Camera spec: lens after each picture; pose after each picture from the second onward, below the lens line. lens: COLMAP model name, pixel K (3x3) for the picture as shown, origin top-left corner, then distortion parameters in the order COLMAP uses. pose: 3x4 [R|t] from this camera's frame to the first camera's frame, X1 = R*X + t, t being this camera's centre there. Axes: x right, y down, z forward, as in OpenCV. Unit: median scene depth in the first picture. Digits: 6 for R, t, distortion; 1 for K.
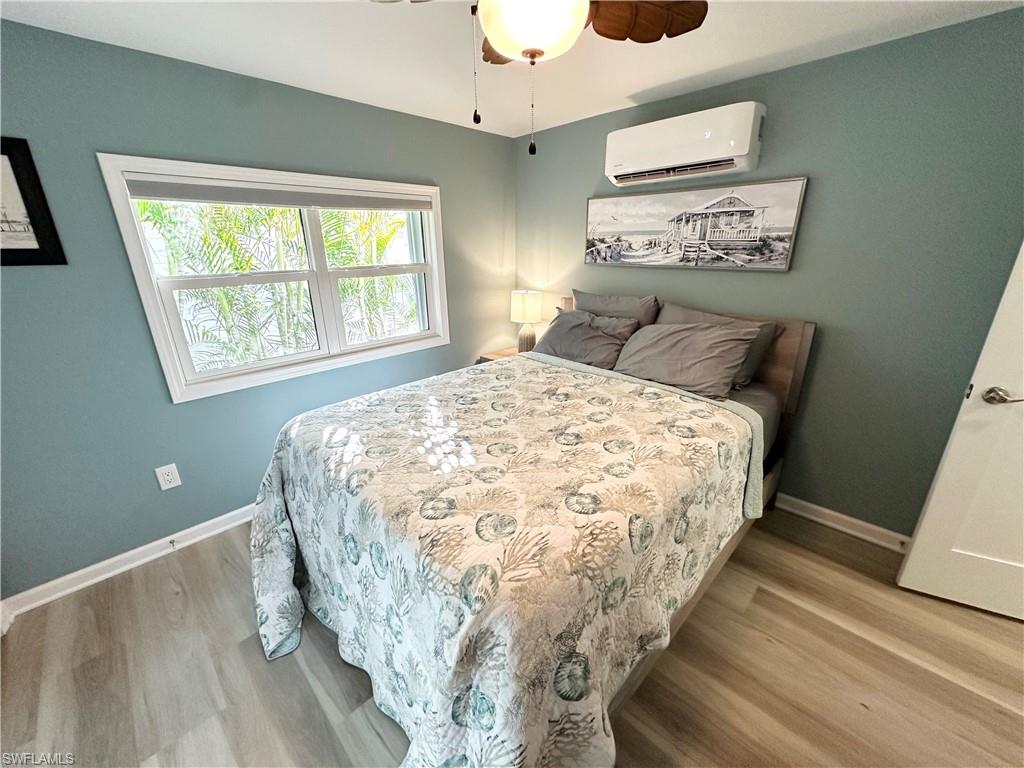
lens RADIAL K [[408.1, 0, 512.0], [0, 408.1, 384.0], [0, 0, 1]] dist [-0.001702, -0.000090]
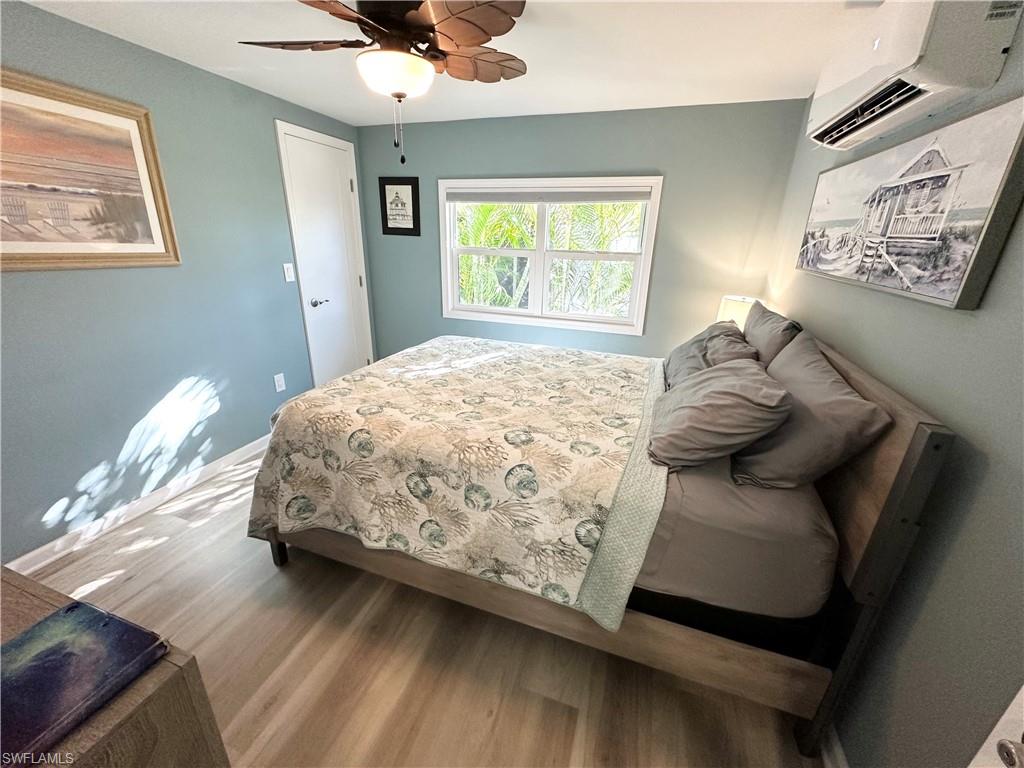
lens RADIAL K [[408.1, 0, 509.3], [0, 408.1, 383.8], [0, 0, 1]] dist [-0.001702, -0.000090]
pose [[0.429792, 0.333594, -0.839044, 0.921679], [-0.322815, 0.924600, 0.202251, -0.140832], [0.843249, 0.183930, 0.505074, 0.402159]]
